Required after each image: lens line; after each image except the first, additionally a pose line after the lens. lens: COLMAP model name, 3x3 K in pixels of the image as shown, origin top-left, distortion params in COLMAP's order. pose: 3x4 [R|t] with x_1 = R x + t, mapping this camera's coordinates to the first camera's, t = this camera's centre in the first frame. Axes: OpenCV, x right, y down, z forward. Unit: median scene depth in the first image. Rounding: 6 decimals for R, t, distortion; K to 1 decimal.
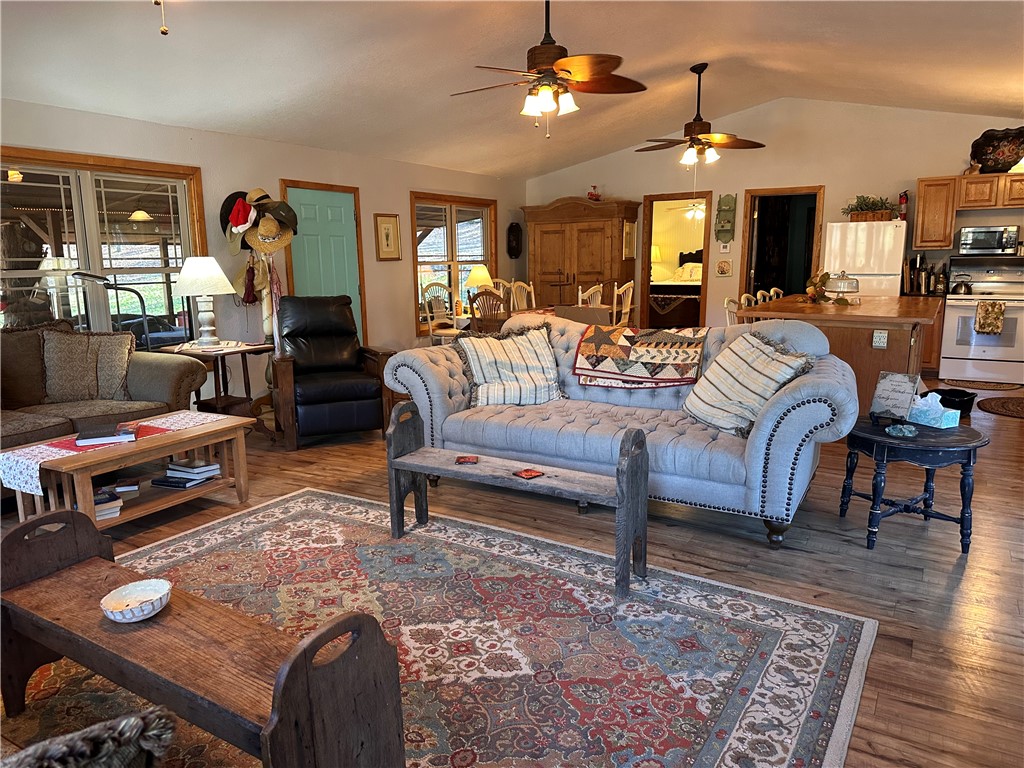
lens RADIAL K [[709.0, 0, 512.0], [0, 709.0, 384.0], [0, 0, 1]] dist [0.081367, -0.102163]
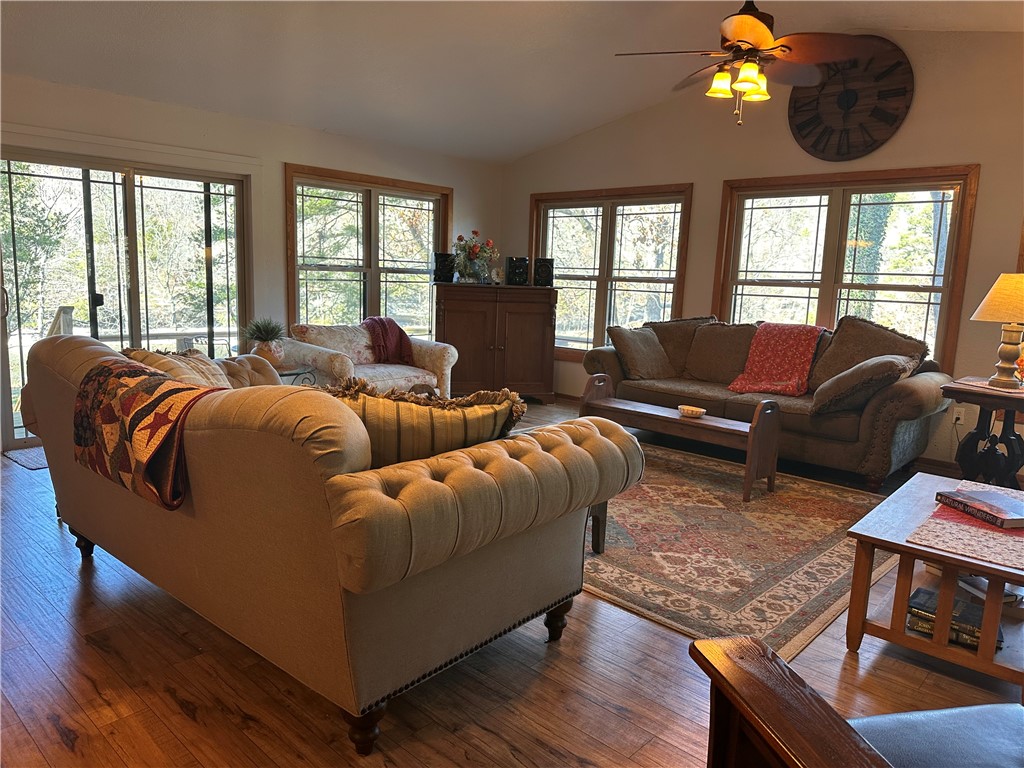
lens RADIAL K [[719.1, 0, 512.0], [0, 719.1, 384.0], [0, 0, 1]] dist [0.045760, -0.049541]
pose [[-0.979122, -0.053368, 0.196144, -0.220717], [0.013625, 0.945521, 0.325275, -0.311541], [-0.202817, 0.321156, -0.925053, 1.813742]]
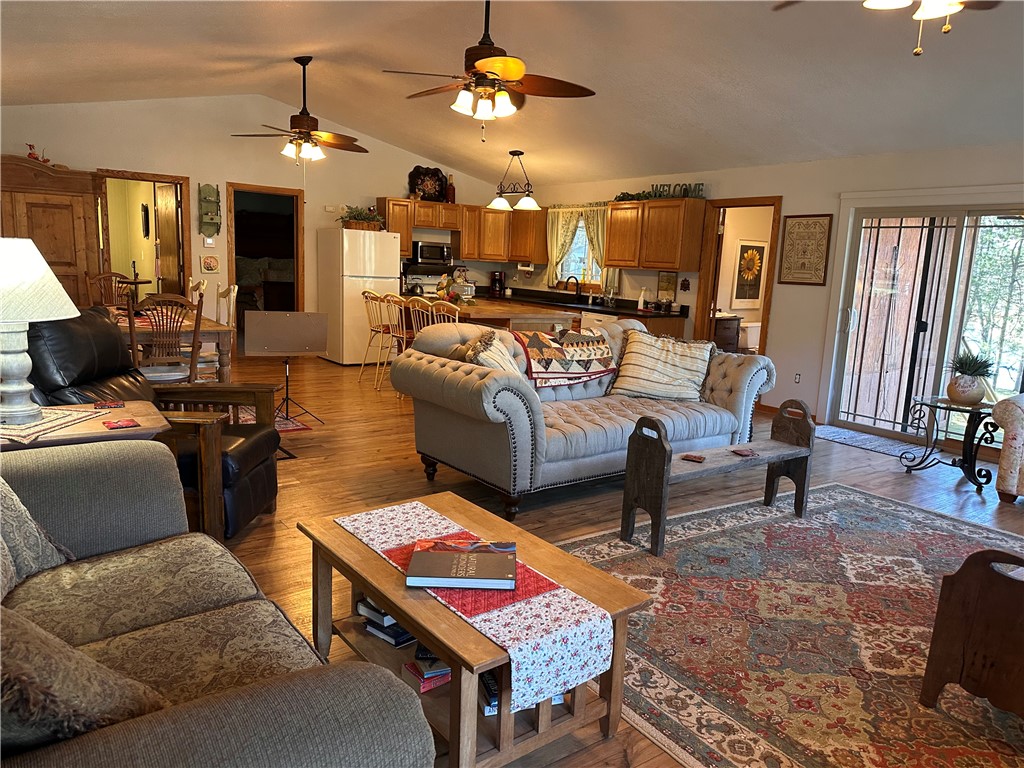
lens RADIAL K [[719.1, 0, 512.0], [0, 719.1, 384.0], [0, 0, 1]] dist [0.045760, -0.049541]
pose [[0.392597, -0.122572, 0.911506, -1.095938], [0.110496, 0.990187, 0.085560, -0.123347], [-0.913049, 0.067127, 0.402288, 0.751124]]
